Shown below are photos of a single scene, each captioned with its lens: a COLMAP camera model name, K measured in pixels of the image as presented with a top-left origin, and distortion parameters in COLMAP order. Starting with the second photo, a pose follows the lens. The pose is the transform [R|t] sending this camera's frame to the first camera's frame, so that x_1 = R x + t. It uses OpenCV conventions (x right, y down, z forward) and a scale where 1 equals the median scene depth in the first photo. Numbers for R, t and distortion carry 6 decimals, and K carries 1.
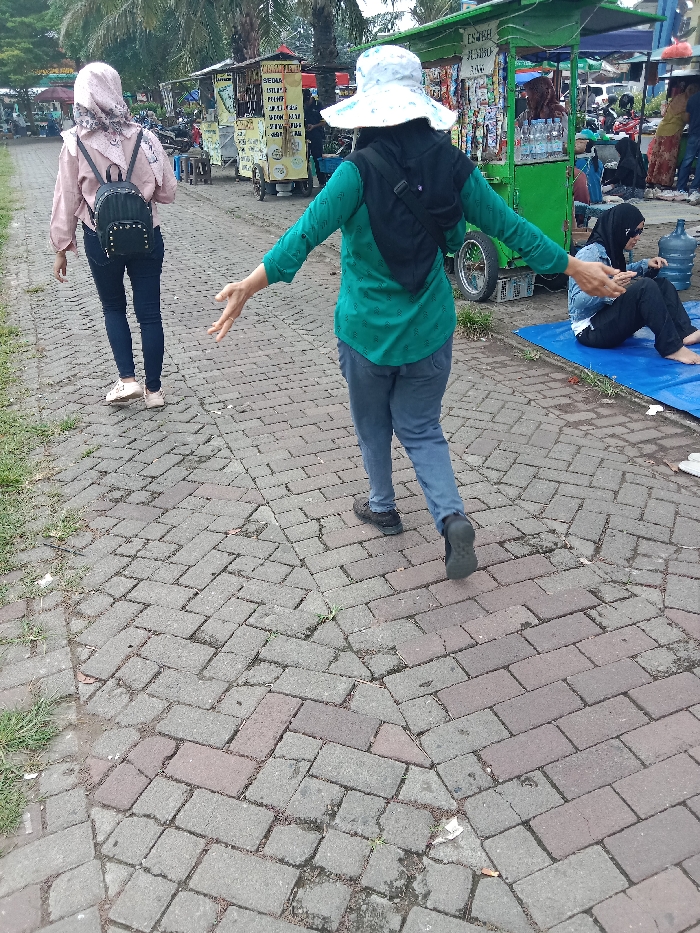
lens RADIAL K [[737.2, 0, 350.1], [0, 737.2, 465.7], [0, 0, 1]] dist [-0.017911, 0.005212]
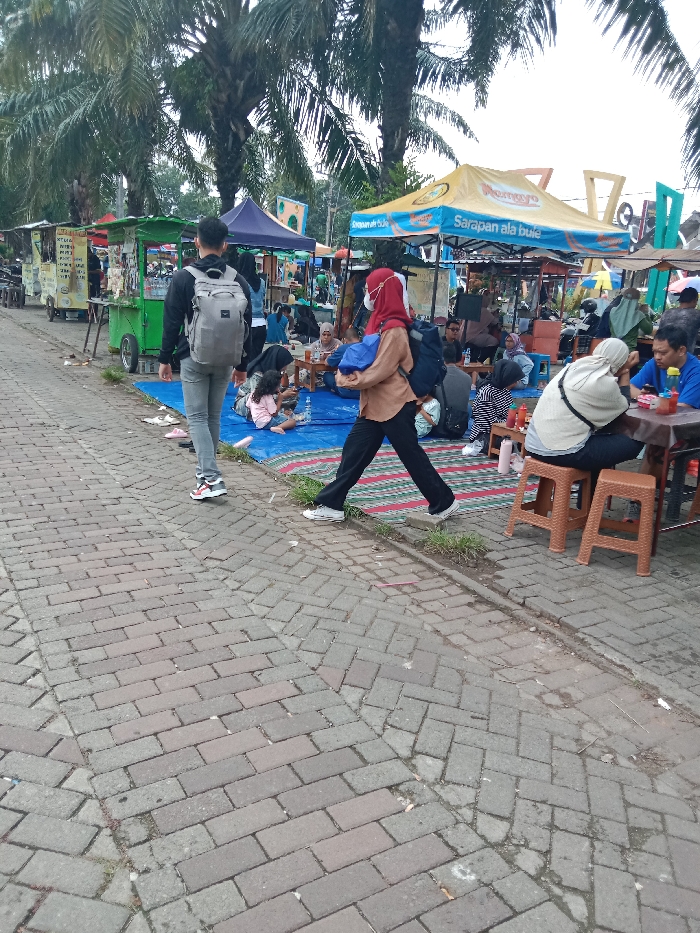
lens RADIAL K [[737.2, 0, 351.7], [0, 737.2, 476.3], [0, 0, 1]] dist [-0.017911, 0.005212]
pose [[0.979720, 0.057432, 0.191967, 0.182479], [-0.020438, 0.981689, -0.189391, 0.166932], [-0.199329, 0.181627, 0.962954, -0.365275]]
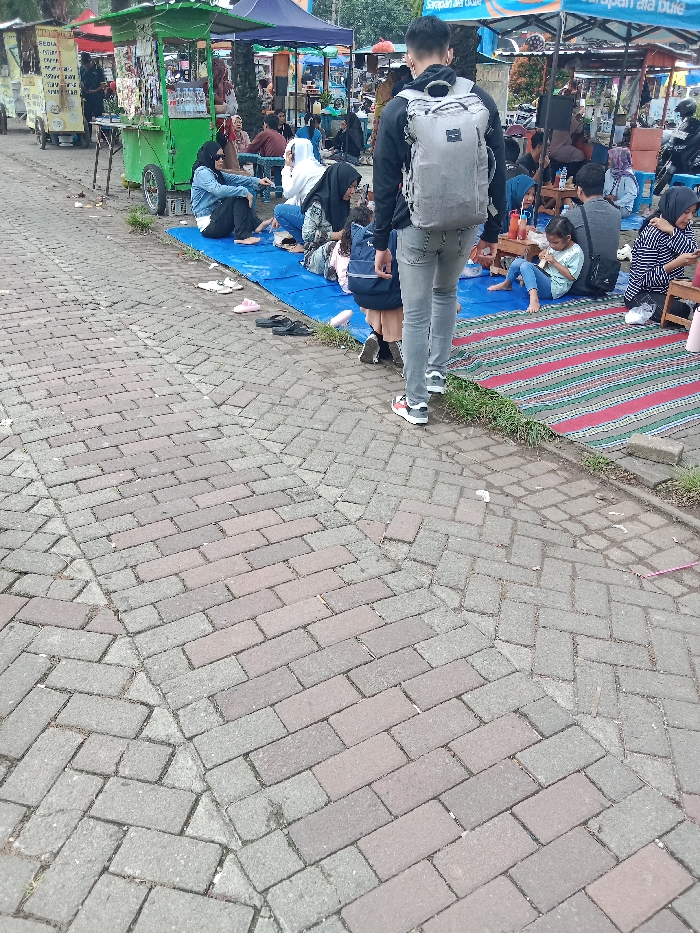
lens RADIAL K [[737.2, 0, 344.3], [0, 737.2, 468.2], [0, 0, 1]] dist [-0.017911, 0.005212]
pose [[0.982780, -0.014541, 0.184206, 0.127850], [0.008829, 0.999456, 0.031788, 0.109368], [-0.184568, -0.029615, 0.982374, -0.233849]]
